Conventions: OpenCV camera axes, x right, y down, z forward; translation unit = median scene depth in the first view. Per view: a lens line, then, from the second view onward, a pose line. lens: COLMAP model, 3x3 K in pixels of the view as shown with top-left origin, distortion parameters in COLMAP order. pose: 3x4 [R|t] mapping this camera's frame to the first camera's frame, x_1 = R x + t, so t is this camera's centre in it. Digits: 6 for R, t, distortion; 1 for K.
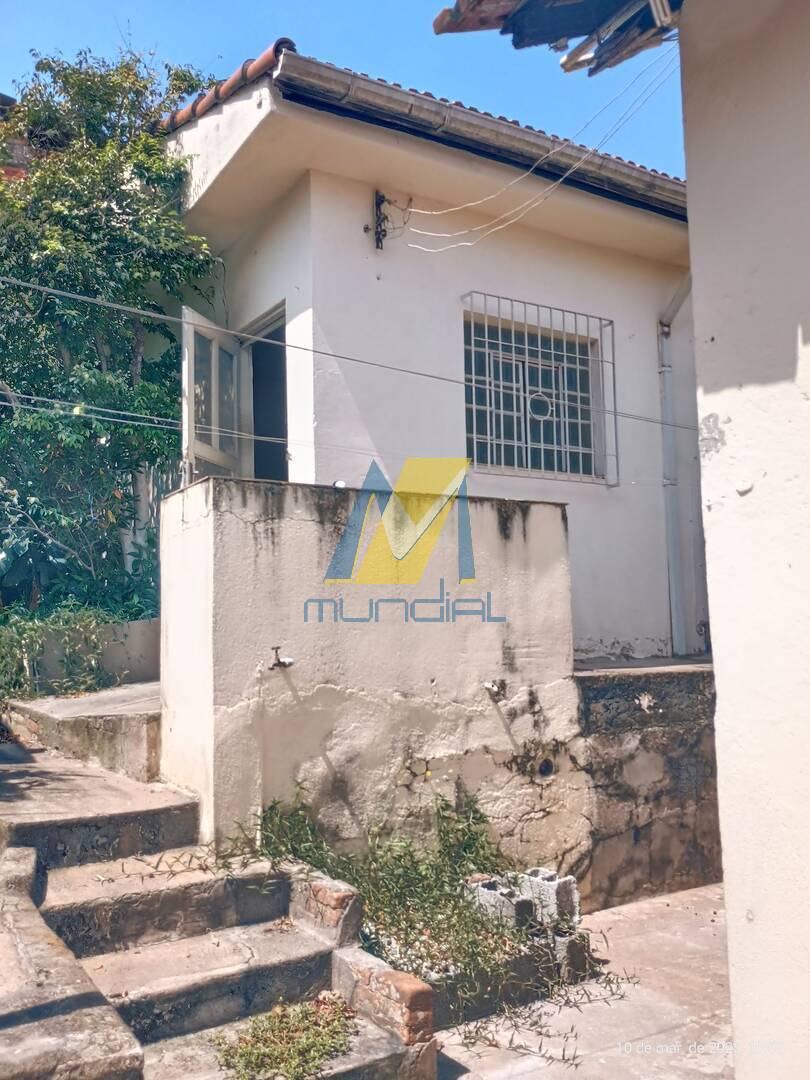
lens RADIAL K [[957.3, 0, 409.1], [0, 957.3, 518.1], [0, 0, 1]] dist [0.066675, -0.089293]
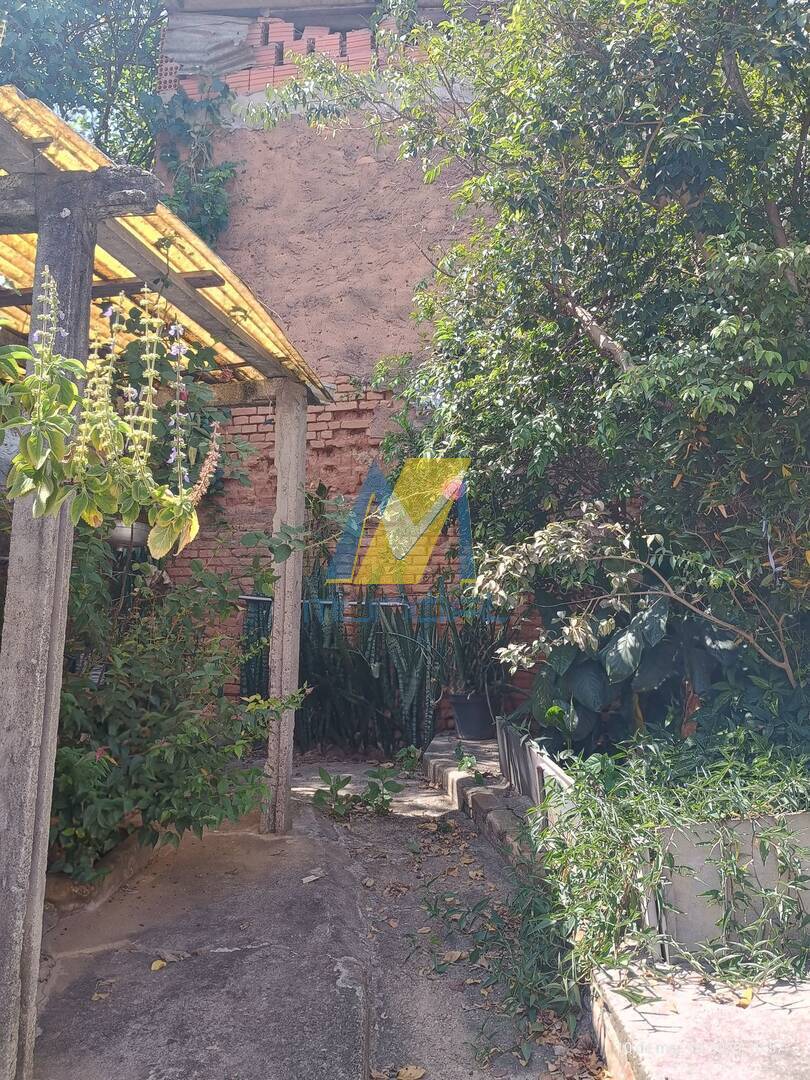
lens RADIAL K [[957.3, 0, 400.8], [0, 957.3, 542.5], [0, 0, 1]] dist [0.066675, -0.089293]
pose [[0.728205, -0.059554, -0.682767, -0.168727], [0.060927, 0.997898, -0.022059, -0.017970], [0.682646, -0.025536, 0.730303, 0.659229]]
